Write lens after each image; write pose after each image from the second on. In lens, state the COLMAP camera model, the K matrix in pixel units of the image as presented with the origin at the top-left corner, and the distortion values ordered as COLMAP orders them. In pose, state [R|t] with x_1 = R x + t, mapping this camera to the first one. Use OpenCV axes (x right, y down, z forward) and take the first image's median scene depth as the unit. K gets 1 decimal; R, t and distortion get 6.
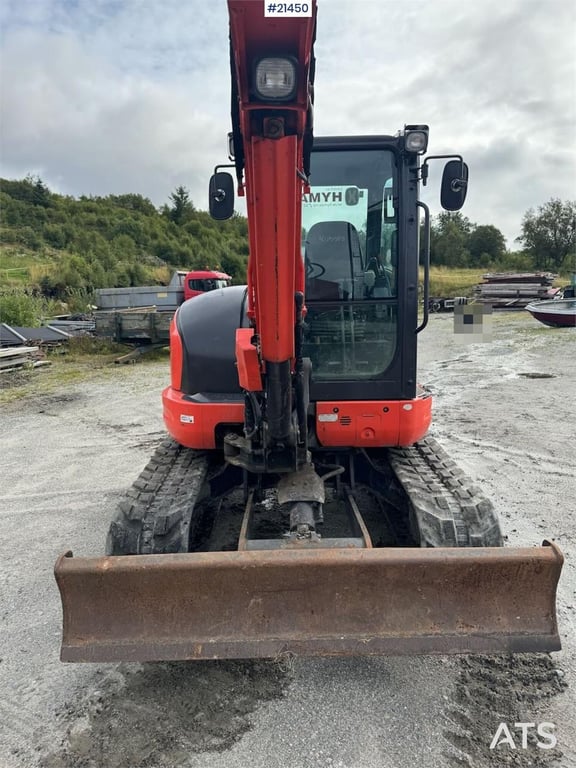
lens RADIAL K [[536.9, 0, 288.0], [0, 536.9, 384.0], [0, 0, 1]] dist [0.072867, -0.079210]
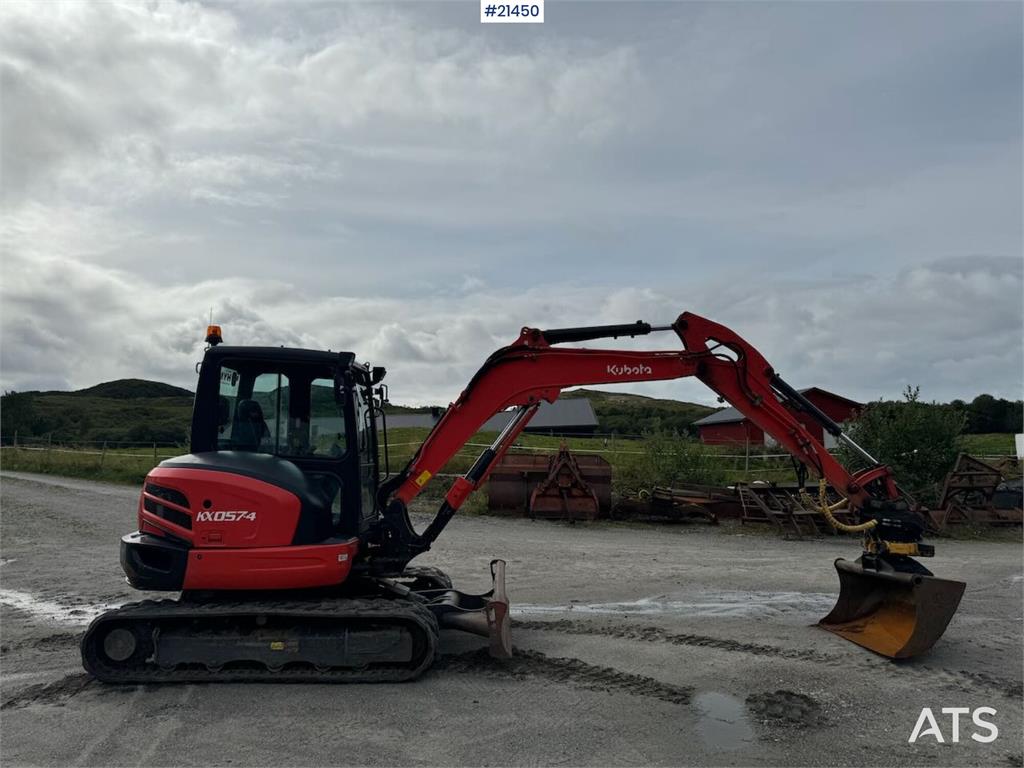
lens RADIAL K [[715.9, 0, 512.7], [0, 715.9, 388.0], [0, 0, 1]] dist [0.072867, -0.079210]
pose [[-0.014463, 0.101466, 0.994734, -0.155491], [0.166484, 0.981195, -0.097665, -0.007646], [-0.985938, 0.164195, -0.031083, 0.049104]]
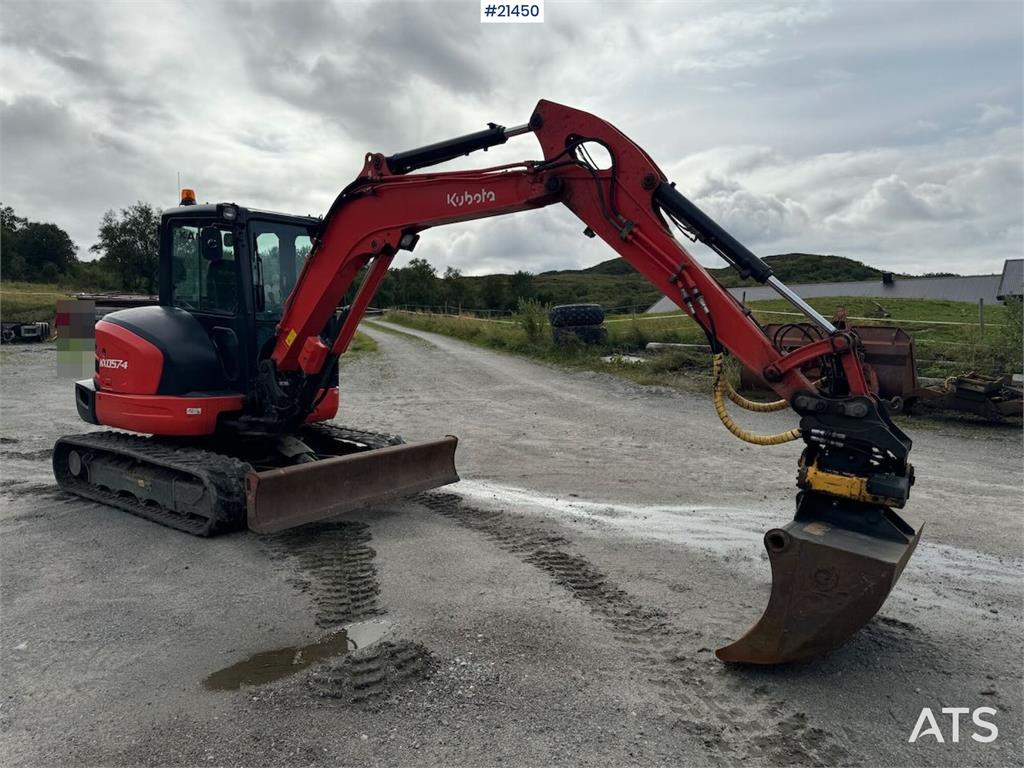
lens RADIAL K [[714.8, 0, 513.8], [0, 714.8, 383.4], [0, 0, 1]] dist [0.084347, -0.097612]
pose [[0.589073, -0.047911, 0.806658, -0.091491], [0.112136, 0.993429, -0.022885, 0.010077], [-0.800261, 0.103936, 0.590575, -0.050571]]
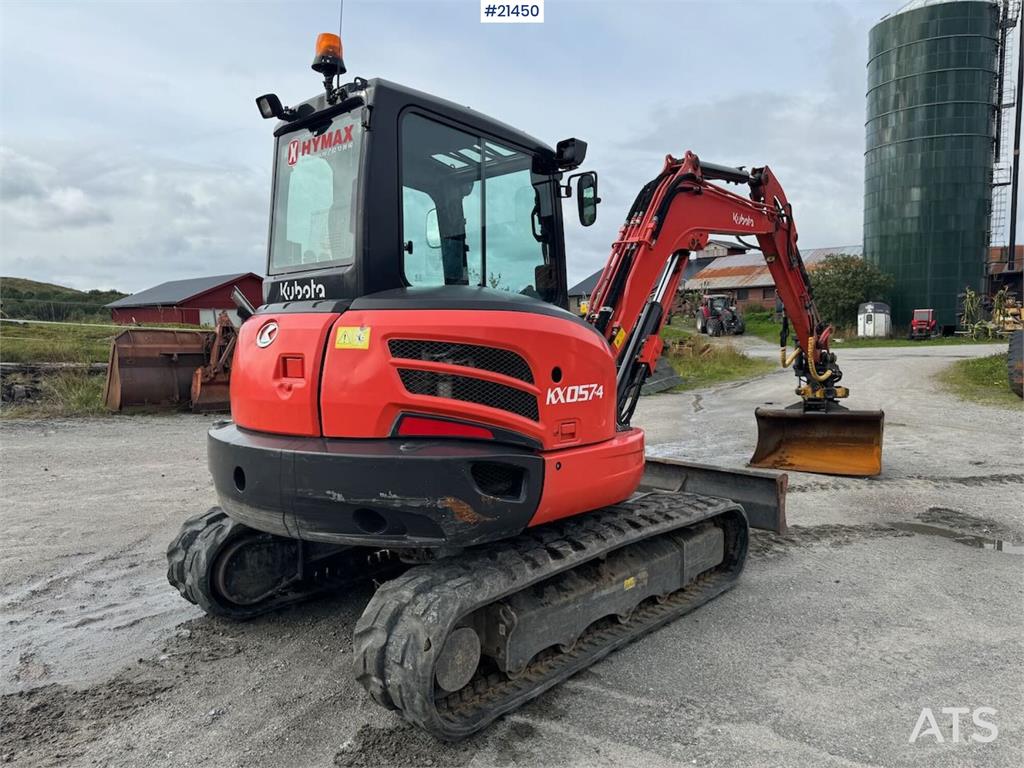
lens RADIAL K [[714.8, 0, 513.8], [0, 714.8, 383.4], [0, 0, 1]] dist [0.084347, -0.097612]
pose [[-0.740938, -0.023299, 0.671169, -0.066702], [0.126083, 0.976801, 0.173098, -0.021367], [-0.659631, 0.212877, -0.720812, 0.159617]]
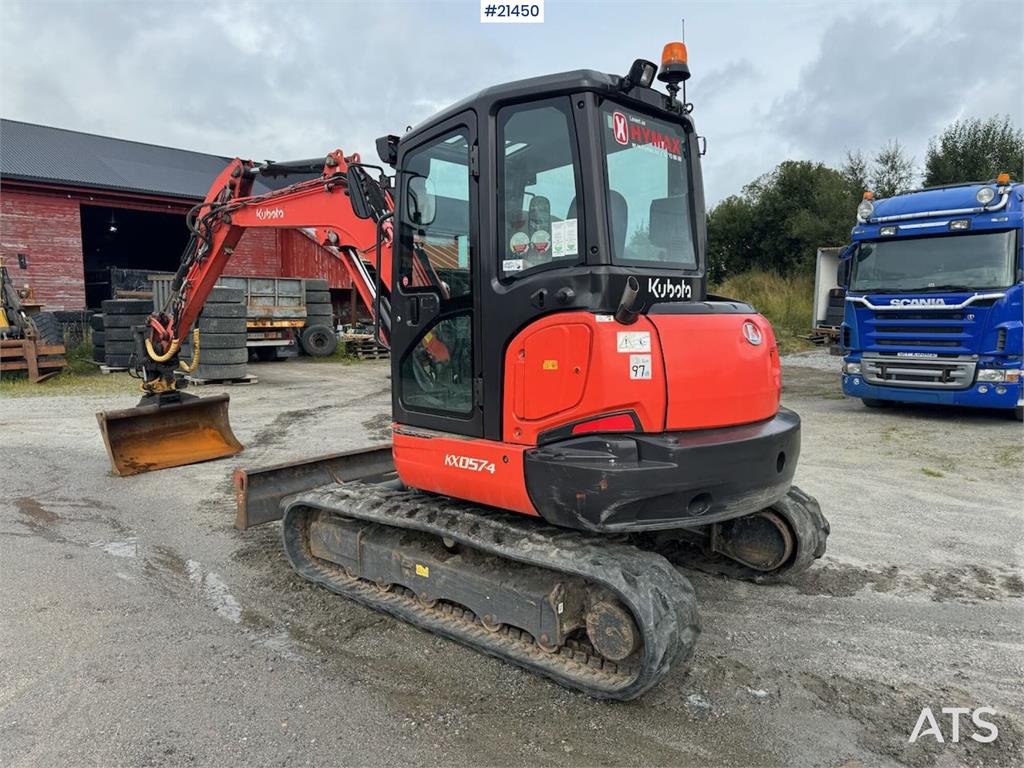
lens RADIAL K [[714.8, 0, 513.8], [0, 714.8, 383.4], [0, 0, 1]] dist [0.084347, -0.097612]
pose [[-0.653064, 0.096274, -0.751158, 0.082187], [-0.104416, 0.970966, 0.215227, -0.026207], [0.750070, 0.218989, -0.624050, 0.154968]]
